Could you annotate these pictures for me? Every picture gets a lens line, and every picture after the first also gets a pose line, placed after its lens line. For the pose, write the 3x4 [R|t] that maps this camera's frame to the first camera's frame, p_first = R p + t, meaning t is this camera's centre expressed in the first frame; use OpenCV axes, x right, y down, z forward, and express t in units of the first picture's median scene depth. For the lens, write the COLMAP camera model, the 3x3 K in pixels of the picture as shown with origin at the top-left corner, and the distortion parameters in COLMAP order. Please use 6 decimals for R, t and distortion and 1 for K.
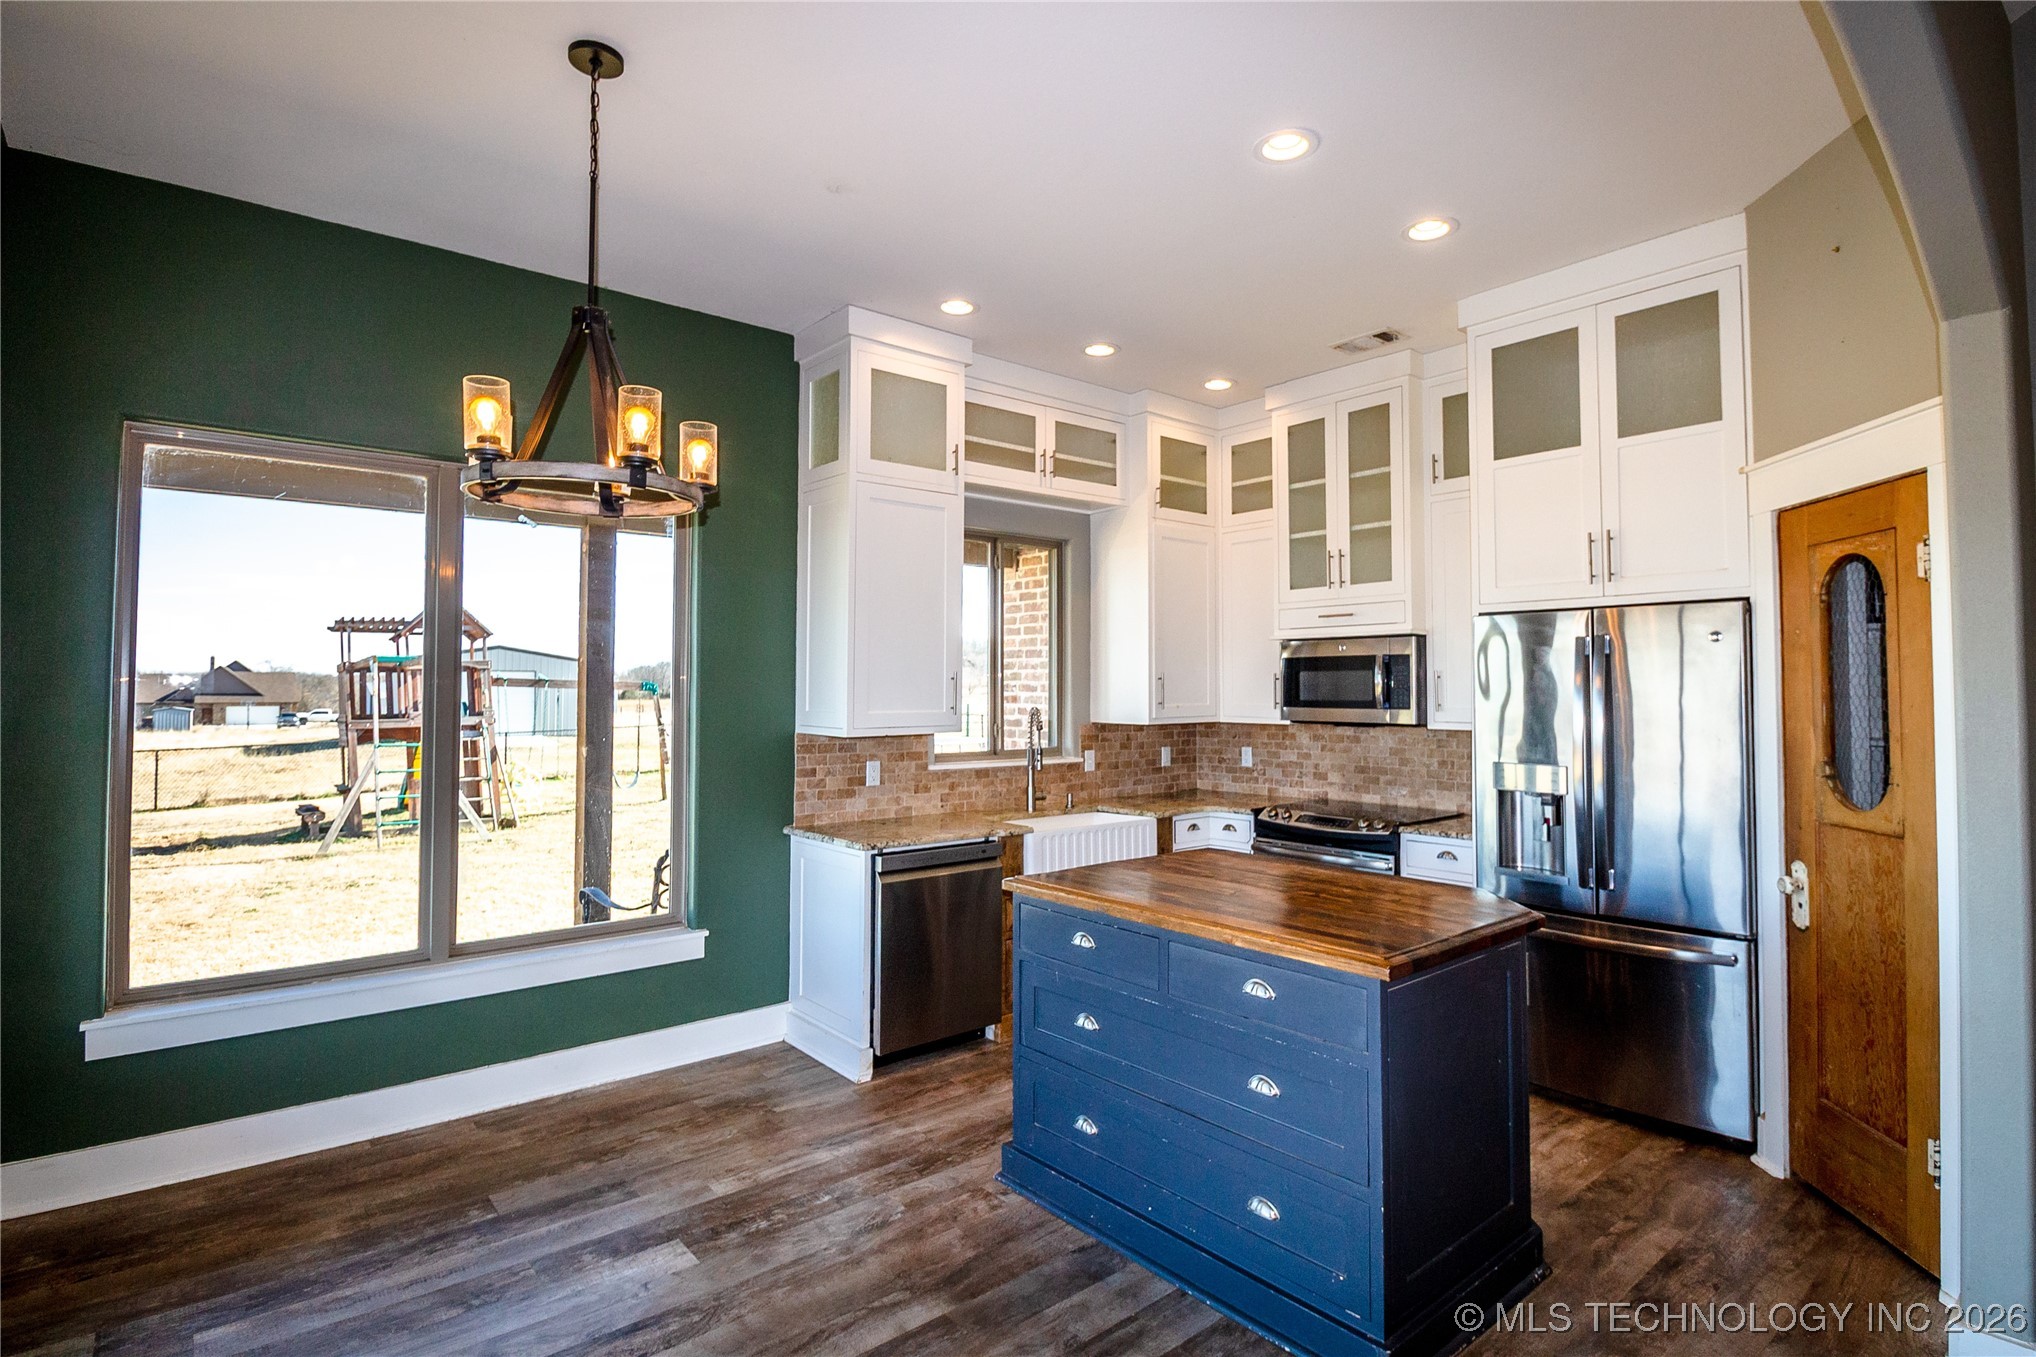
lens RADIAL K [[979.9, 0, 1016.0], [0, 979.9, 652.0], [0, 0, 1]] dist [-0.001660, -0.001186]
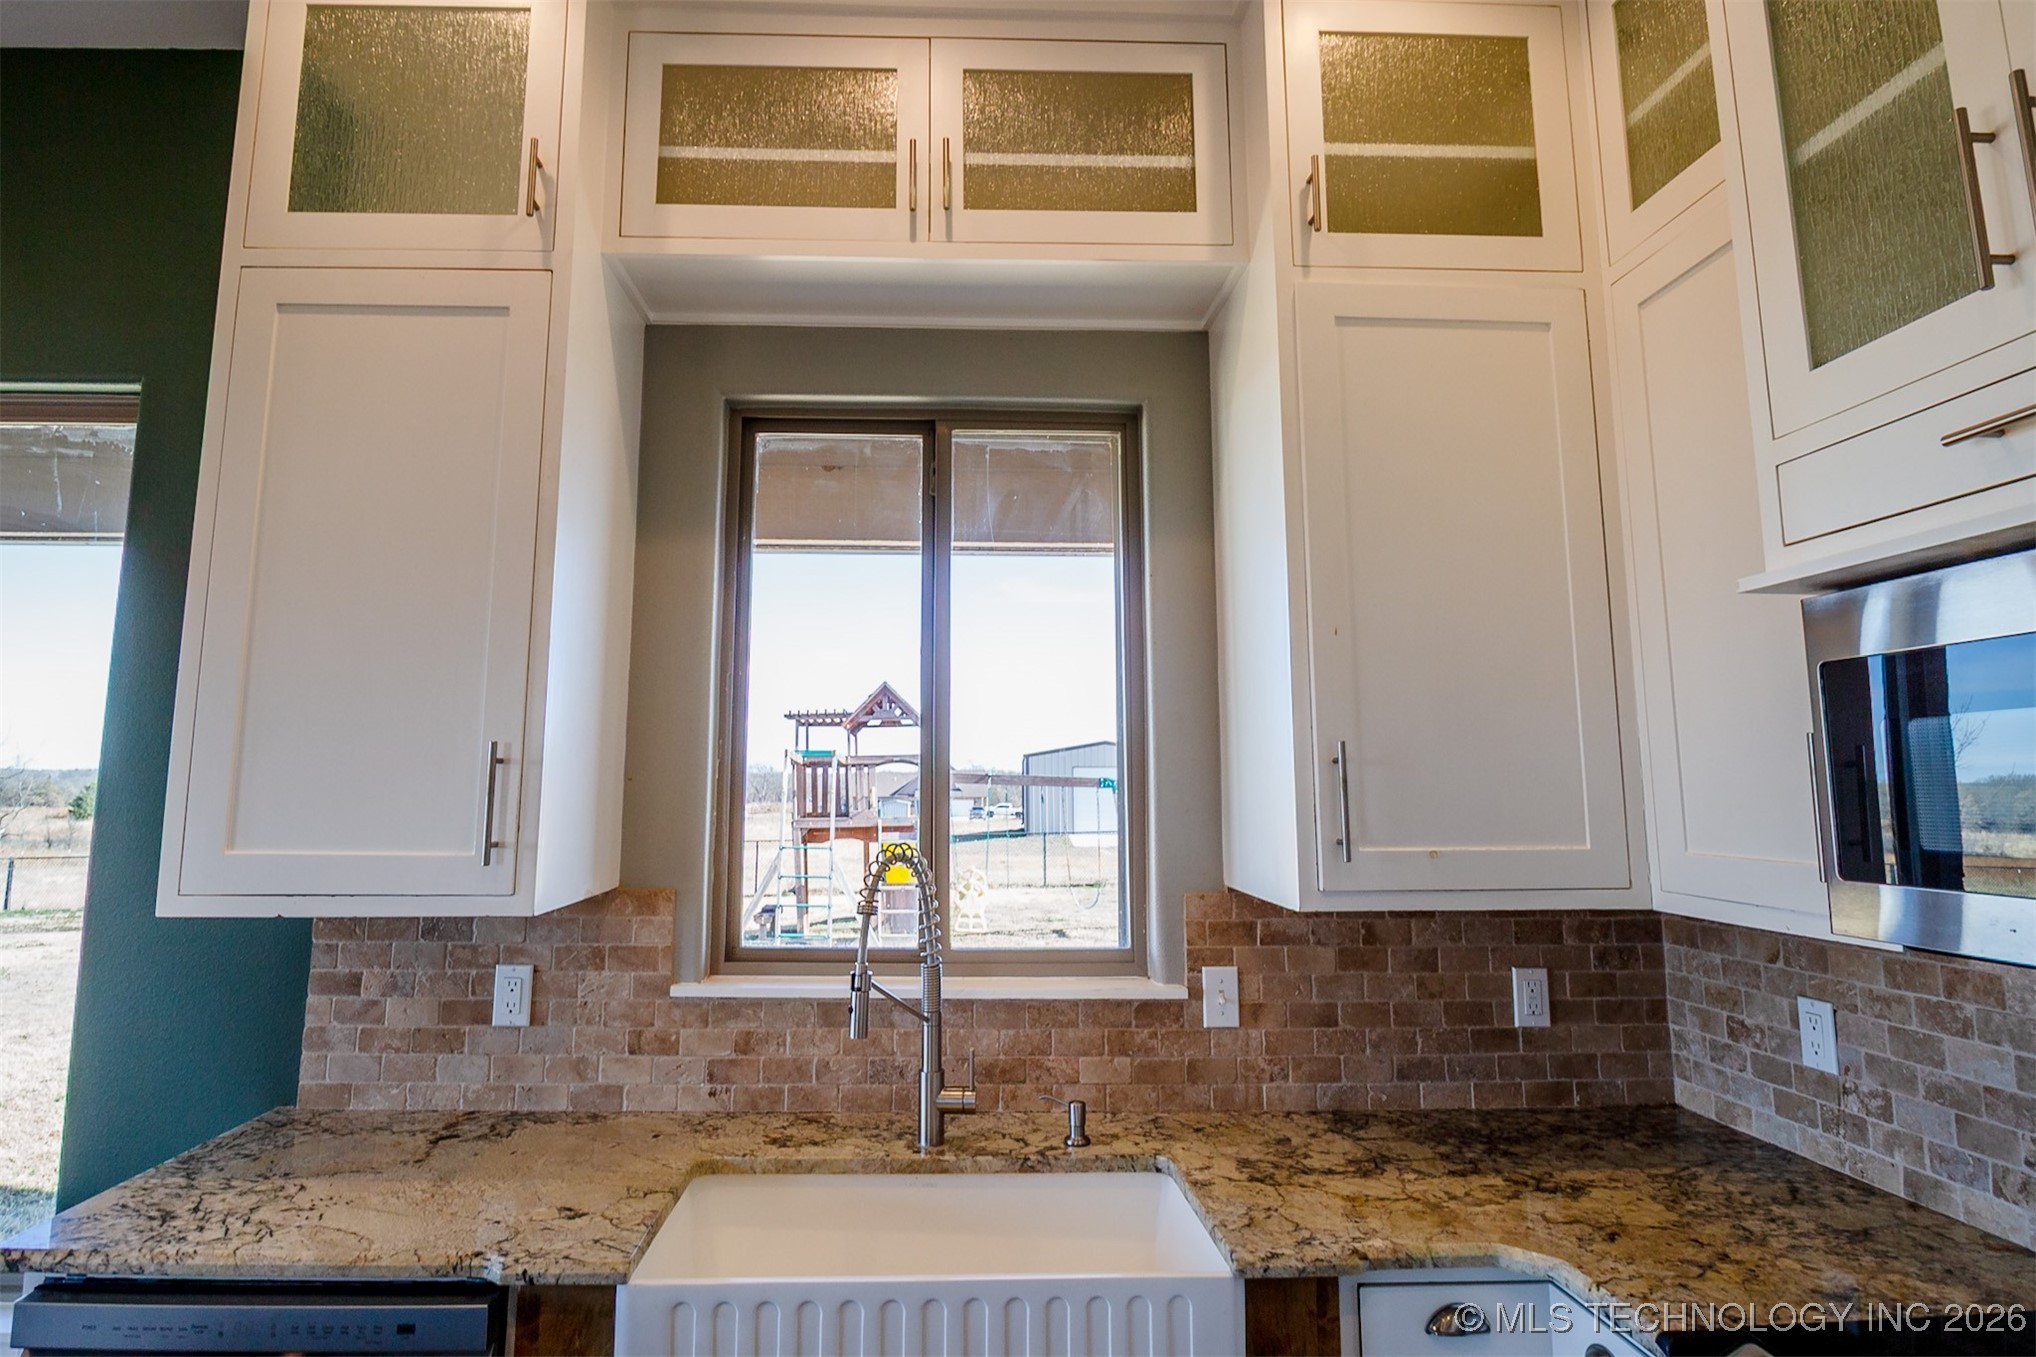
lens RADIAL K [[1049.3, 0, 1011.8], [0, 1049.3, 640.1], [0, 0, 1]] dist [-0.000020, -0.014948]
pose [[0.794367, -0.080747, -0.602047, 0.254403], [0.020156, 0.994084, -0.106732, 0.021761], [0.607103, 0.072649, 0.791295, 0.644946]]
